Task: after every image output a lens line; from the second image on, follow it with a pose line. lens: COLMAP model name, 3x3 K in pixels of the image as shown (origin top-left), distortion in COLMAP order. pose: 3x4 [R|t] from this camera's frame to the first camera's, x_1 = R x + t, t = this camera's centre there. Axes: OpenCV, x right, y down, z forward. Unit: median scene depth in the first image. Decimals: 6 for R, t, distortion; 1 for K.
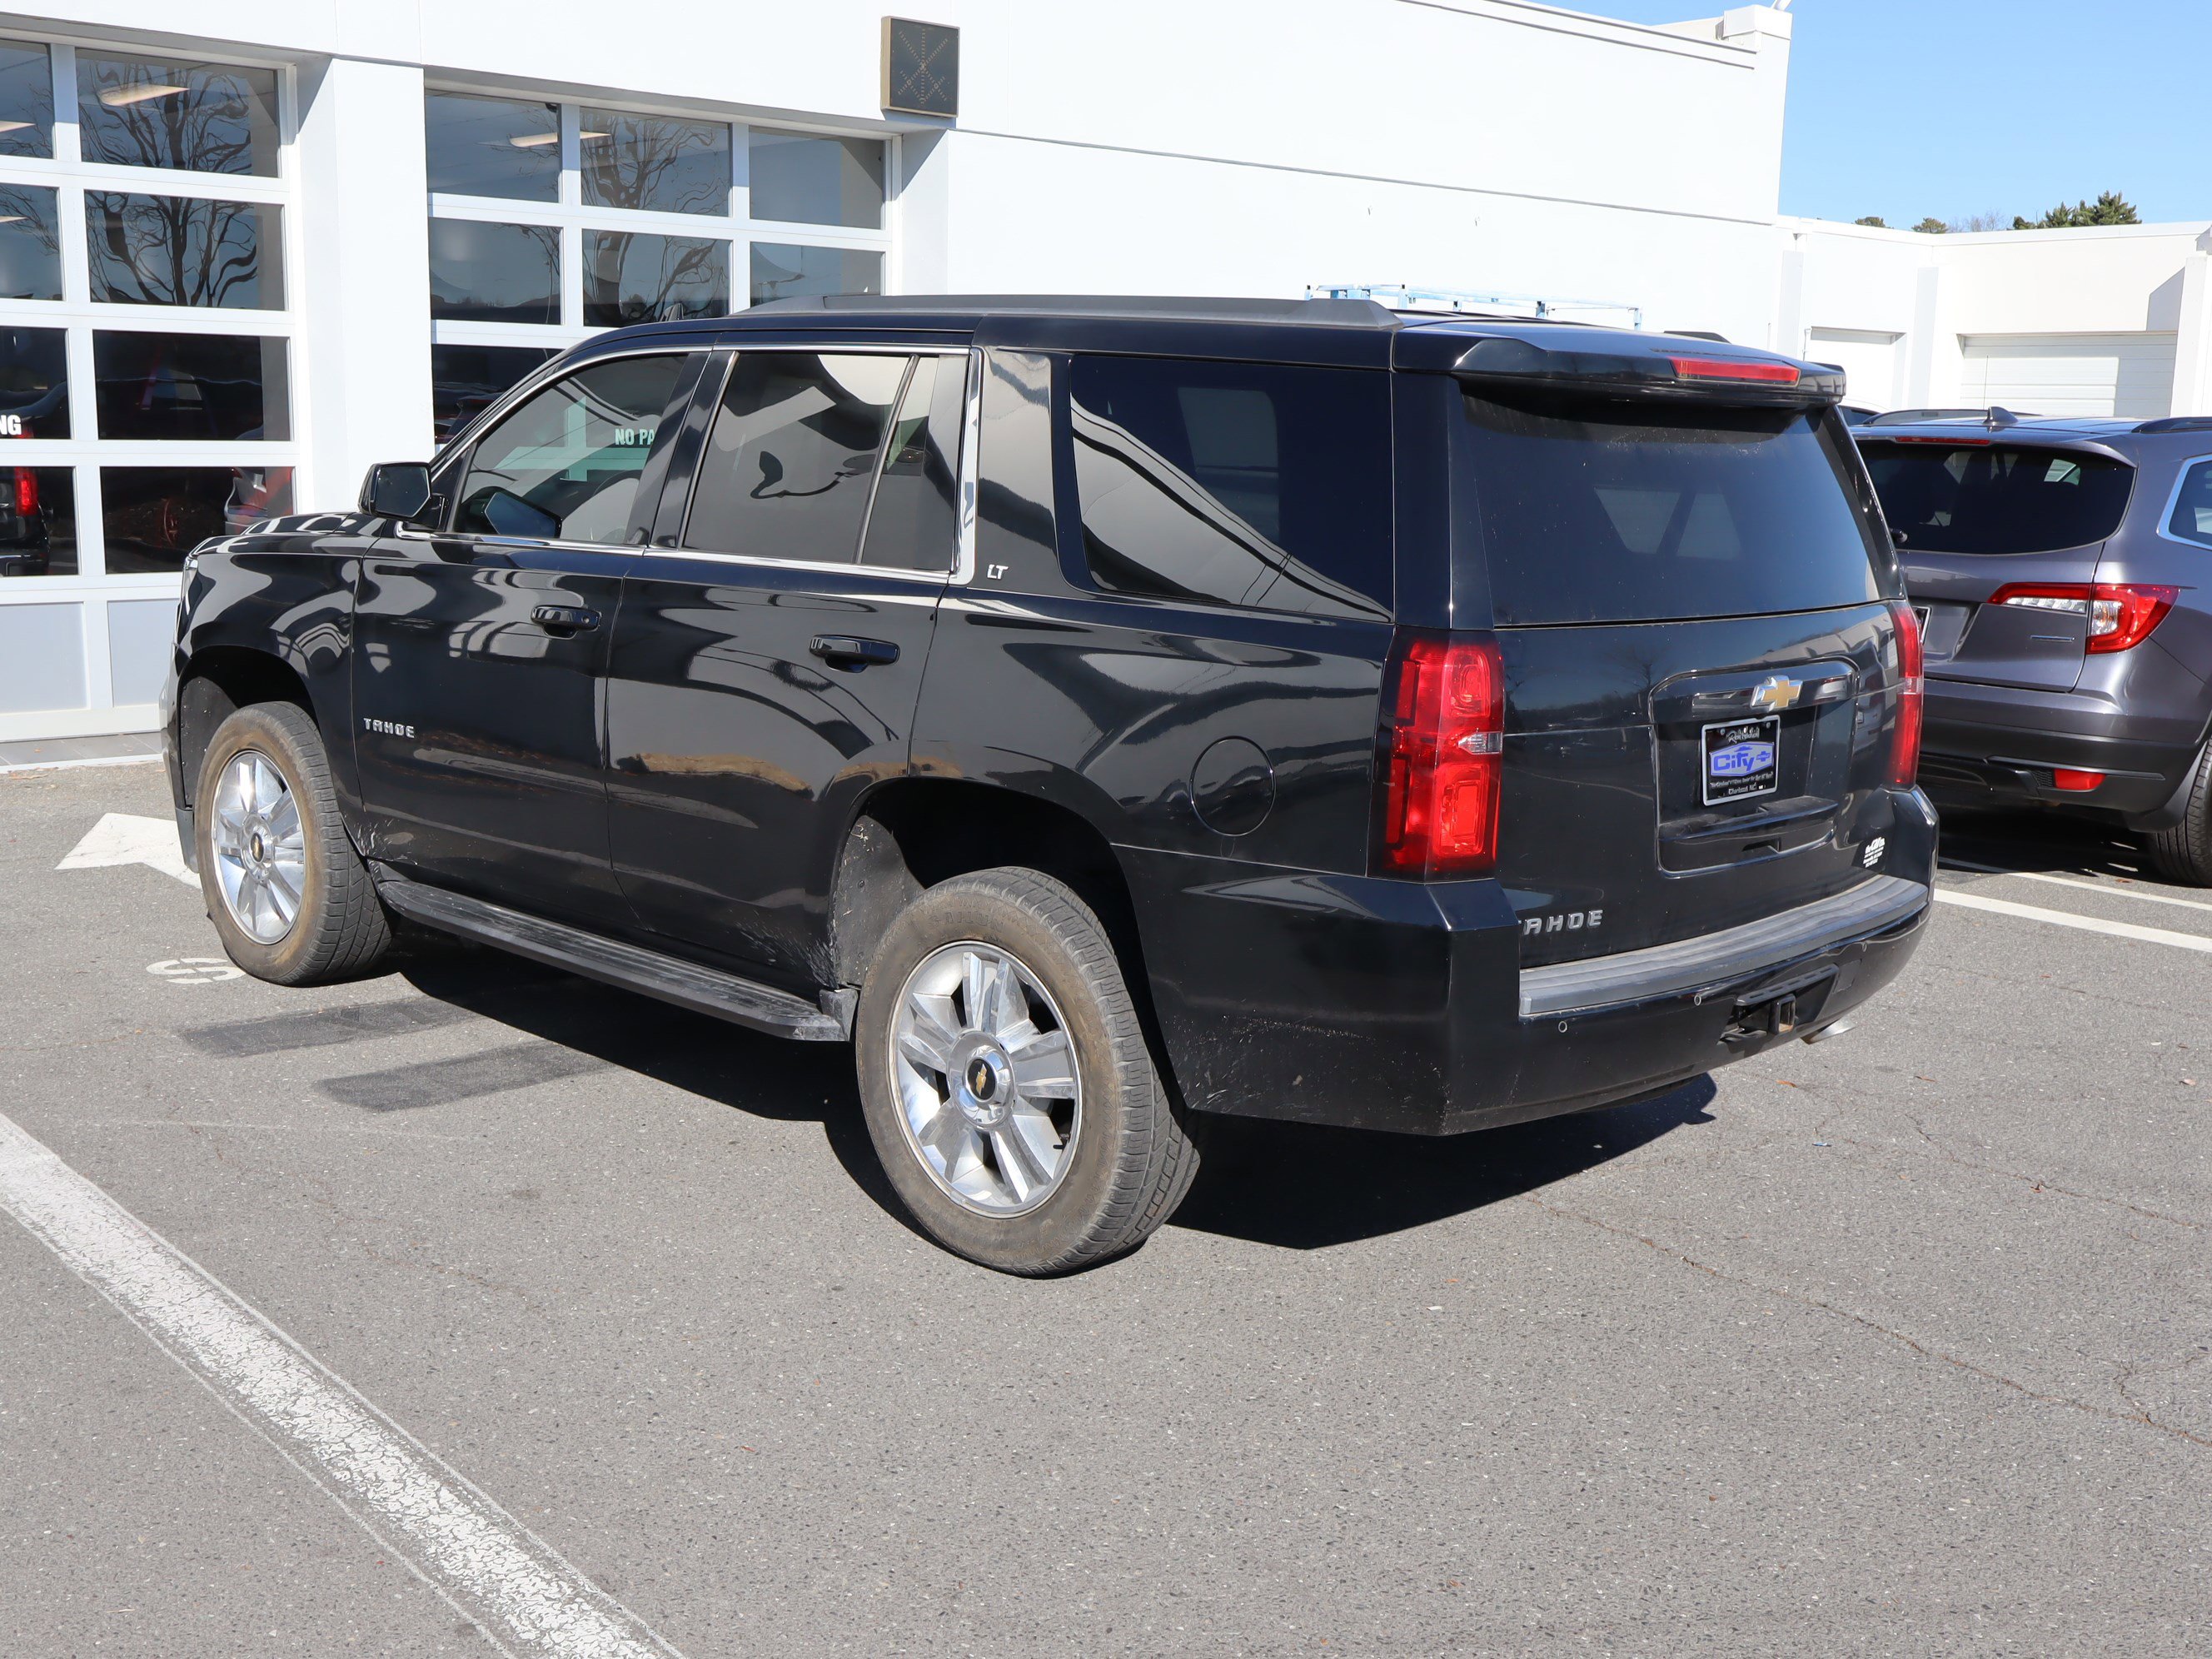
lens RADIAL K [[2339.0, 0, 1109.0], [0, 2339.0, 839.0], [0, 0, 1]] dist [-0.012993, 0.000000]
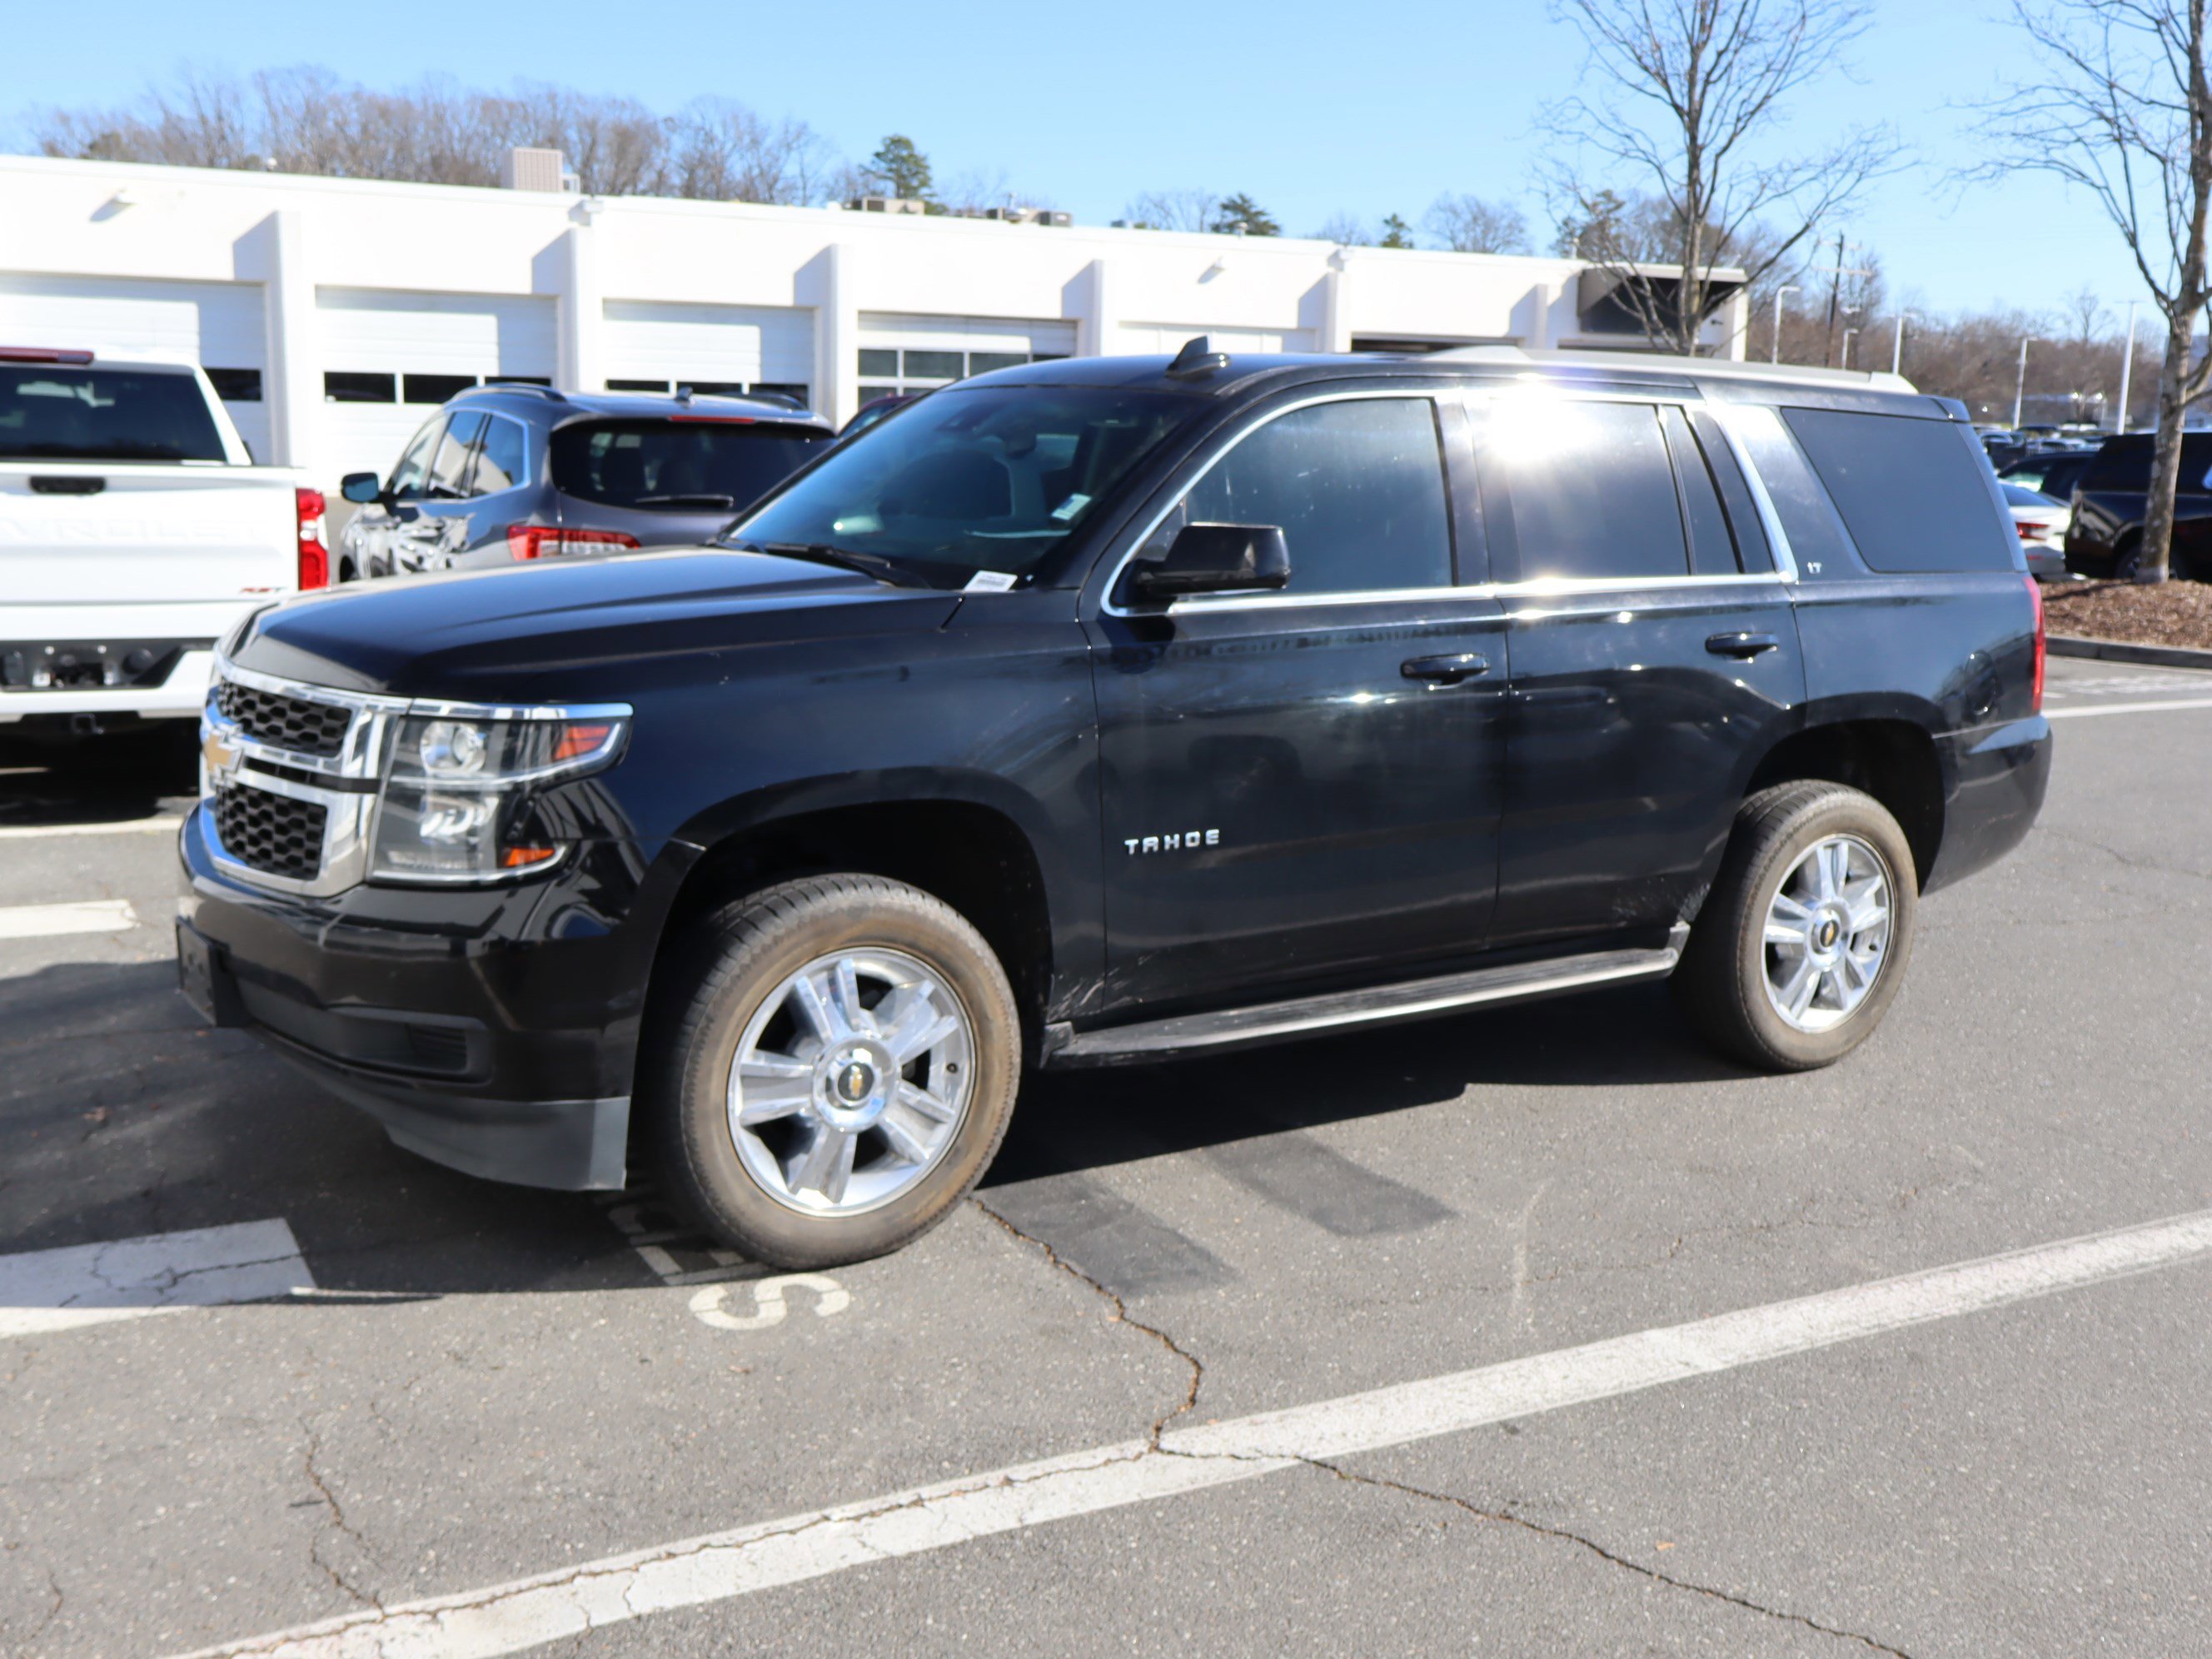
lens RADIAL K [[2273.3, 0, 1121.8], [0, 2273.3, 818.7], [0, 0, 1]] dist [0.026903, 0.000000]
pose [[0.206695, -0.196853, 0.958398, -1.320279], [0.154746, 0.973799, 0.166643, -0.235680], [-0.966091, 0.113864, 0.231741, 0.997226]]
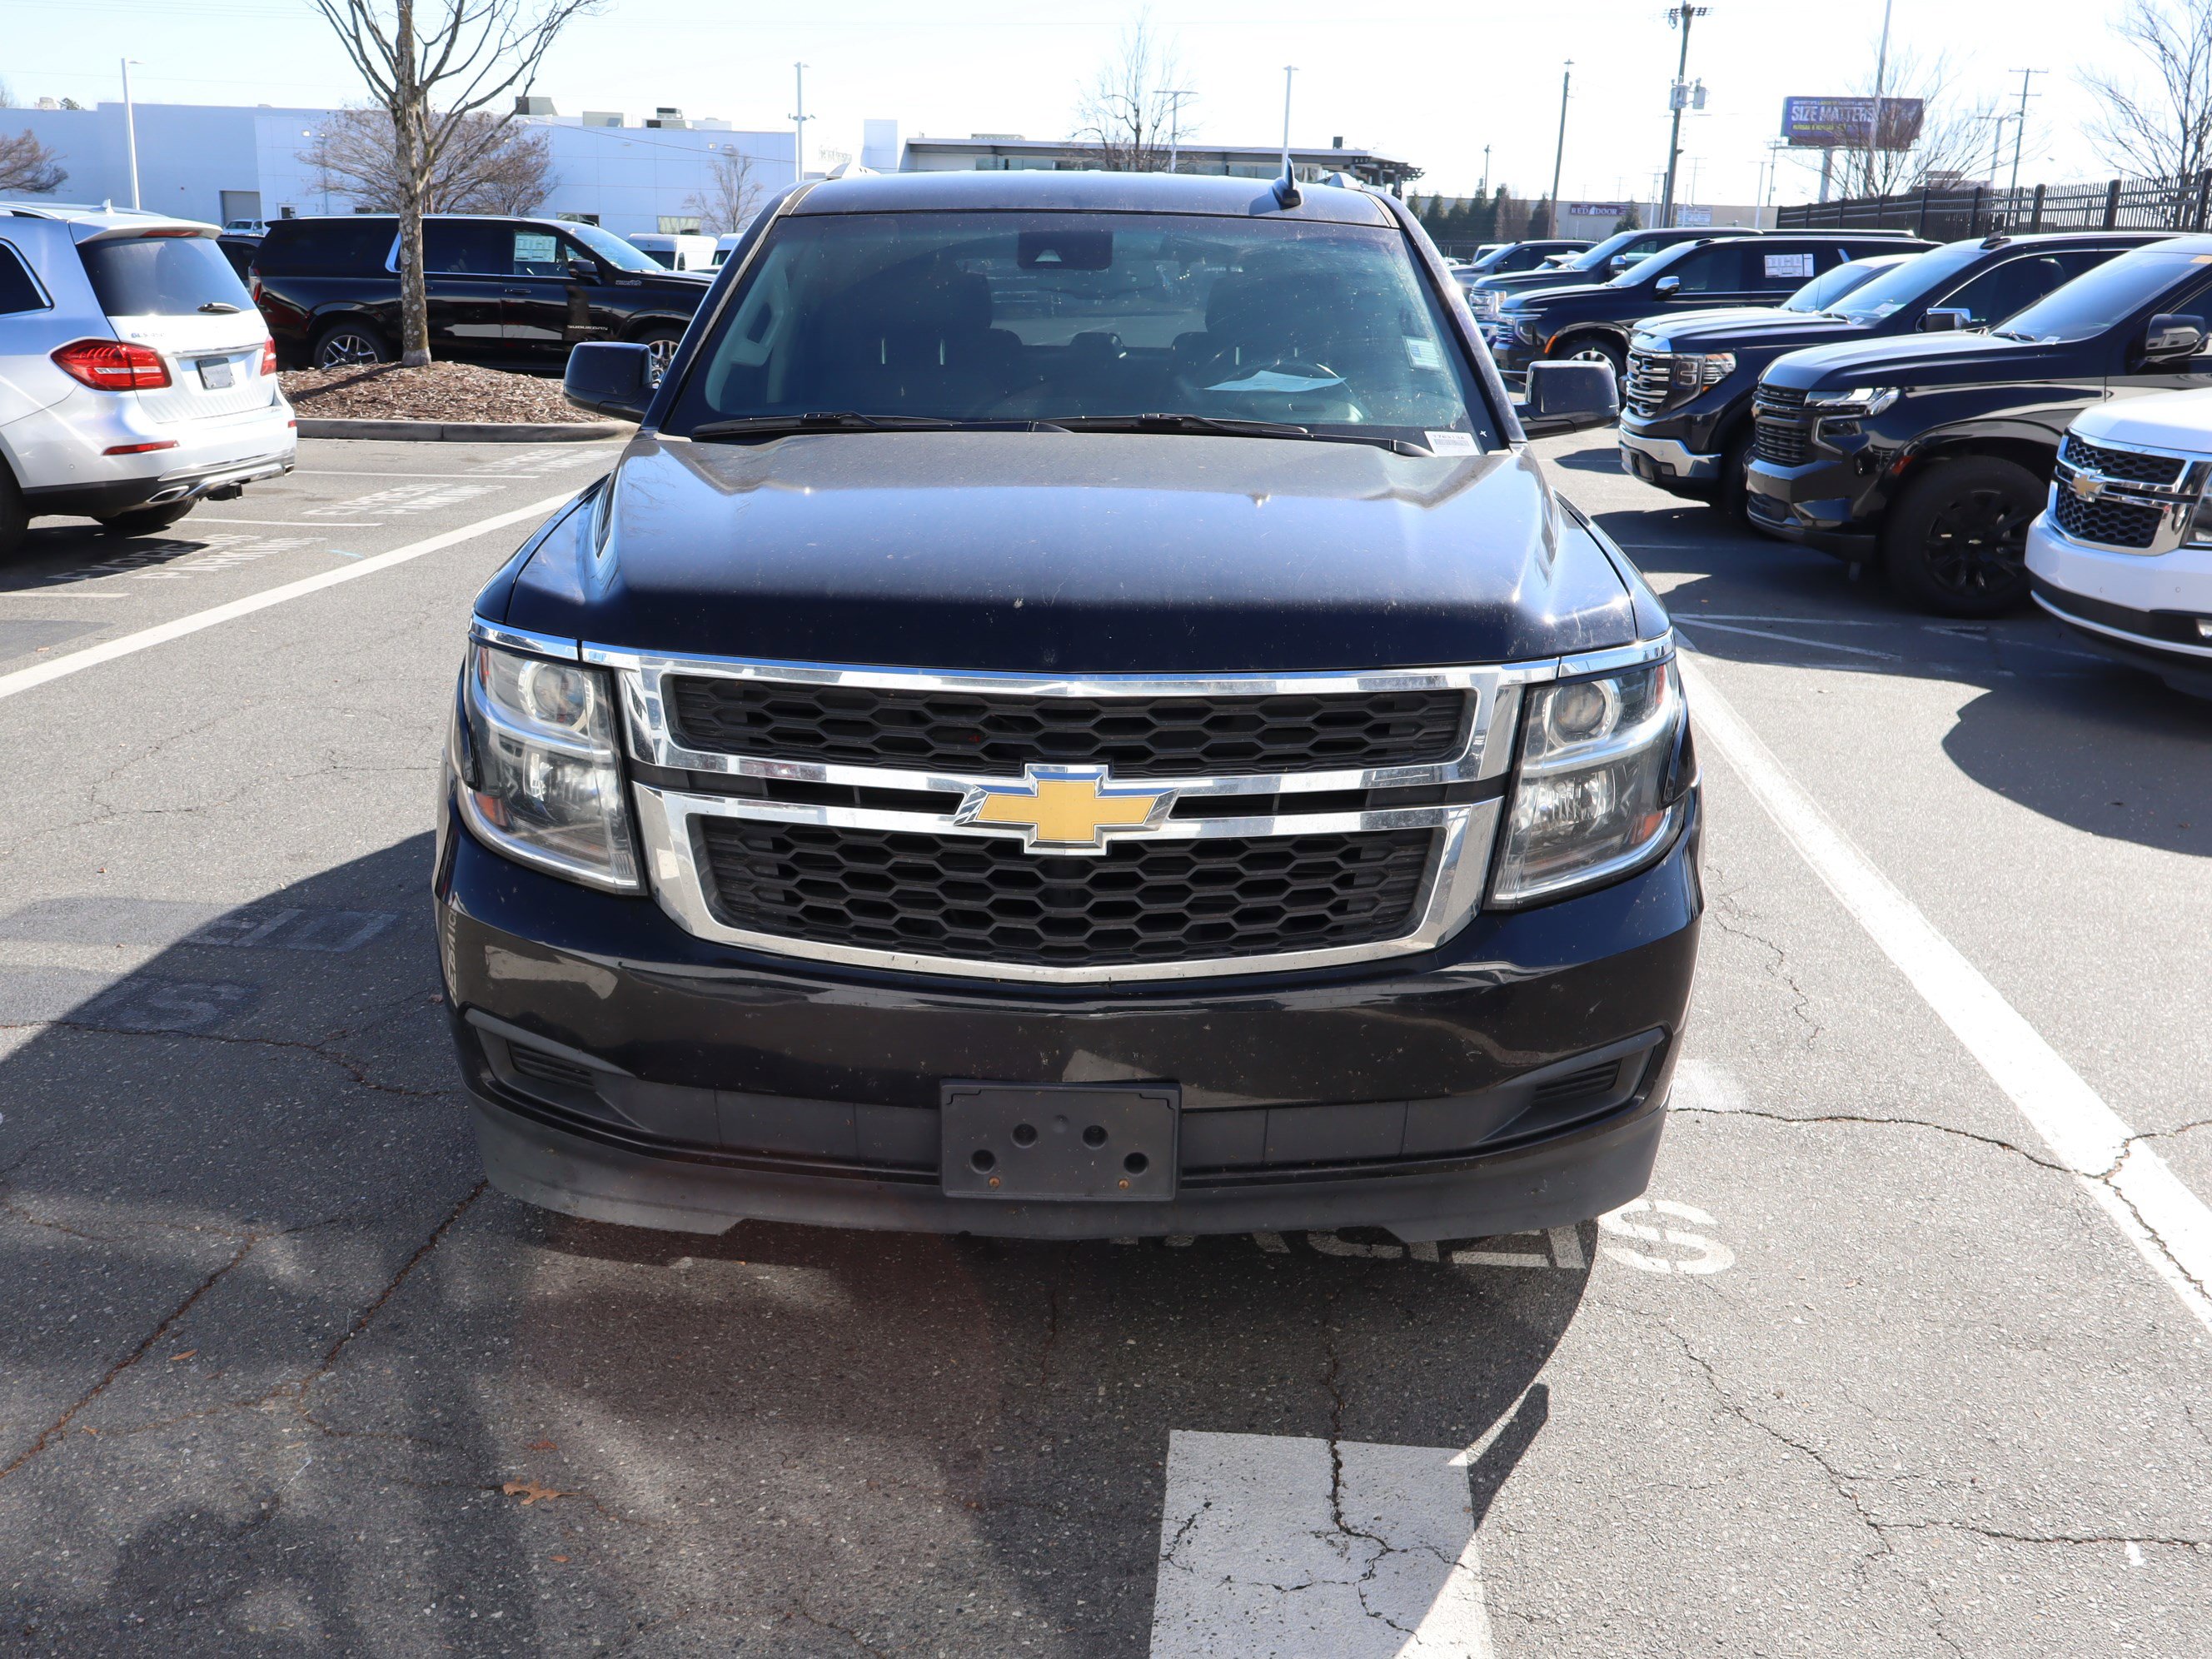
lens RADIAL K [[2102.5, 0, 1148.0], [0, 2102.5, 851.2], [0, 0, 1]] dist [-0.005099, 0.000000]
pose [[-0.705288, -0.240677, 0.666816, -0.875249], [0.082867, 0.906170, 0.414715, -0.384864], [-0.704061, 0.347750, -0.619166, 1.917881]]
